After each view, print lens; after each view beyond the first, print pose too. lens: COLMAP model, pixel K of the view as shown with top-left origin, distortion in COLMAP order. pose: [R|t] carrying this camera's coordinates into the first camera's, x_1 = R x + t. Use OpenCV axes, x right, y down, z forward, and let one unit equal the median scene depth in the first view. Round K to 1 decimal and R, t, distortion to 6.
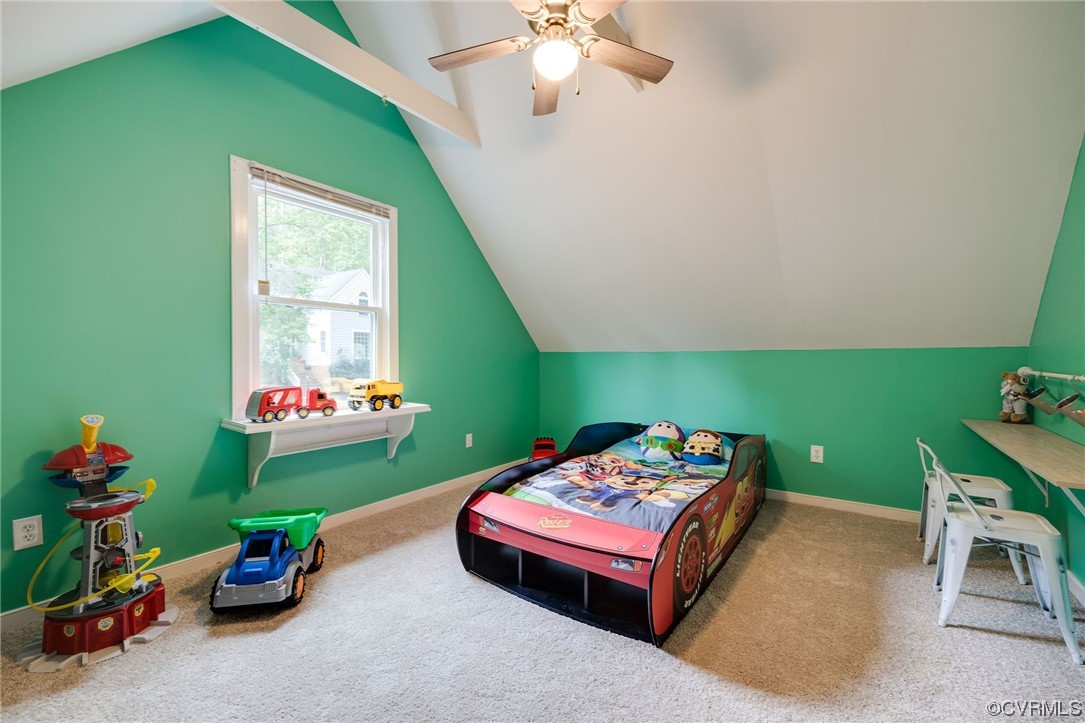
lens RADIAL K [[443.0, 0, 542.5], [0, 443.0, 361.5], [0, 0, 1]] dist [-0.001358, -0.000192]
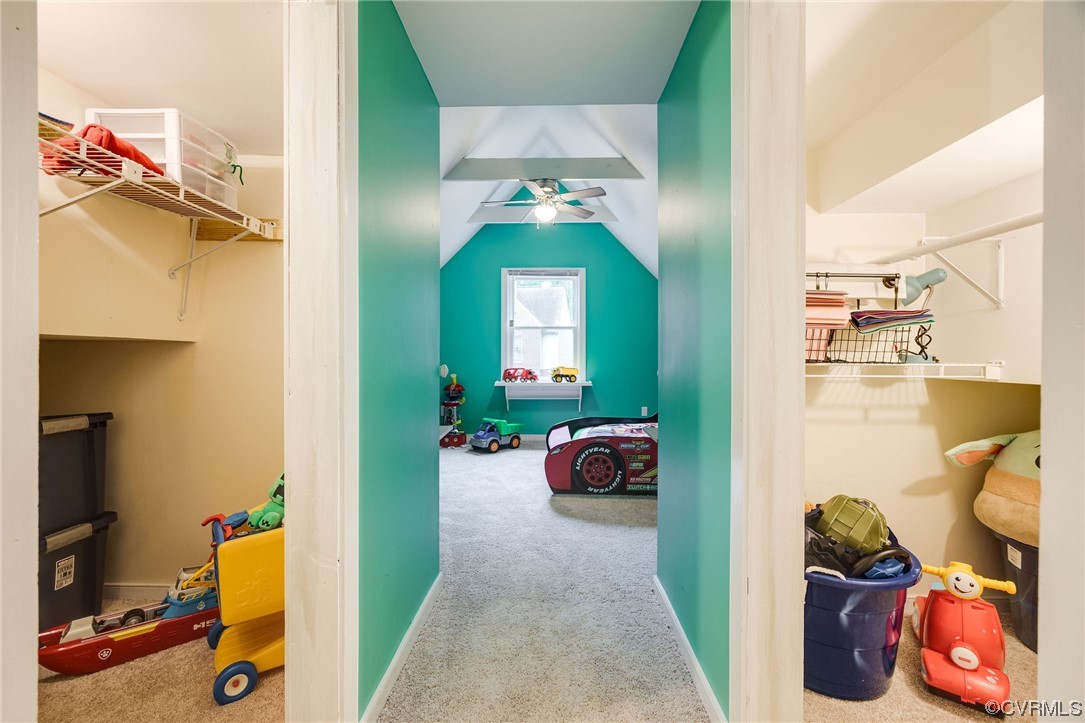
lens RADIAL K [[443.0, 0, 542.5], [0, 443.0, 361.5], [0, 0, 1]] dist [-0.001358, -0.000192]
pose [[0.578909, 0.009284, -0.815339, 1.248496], [-0.005819, 0.999957, 0.007254, 0.009181], [0.815371, 0.000545, 0.578938, -0.169651]]
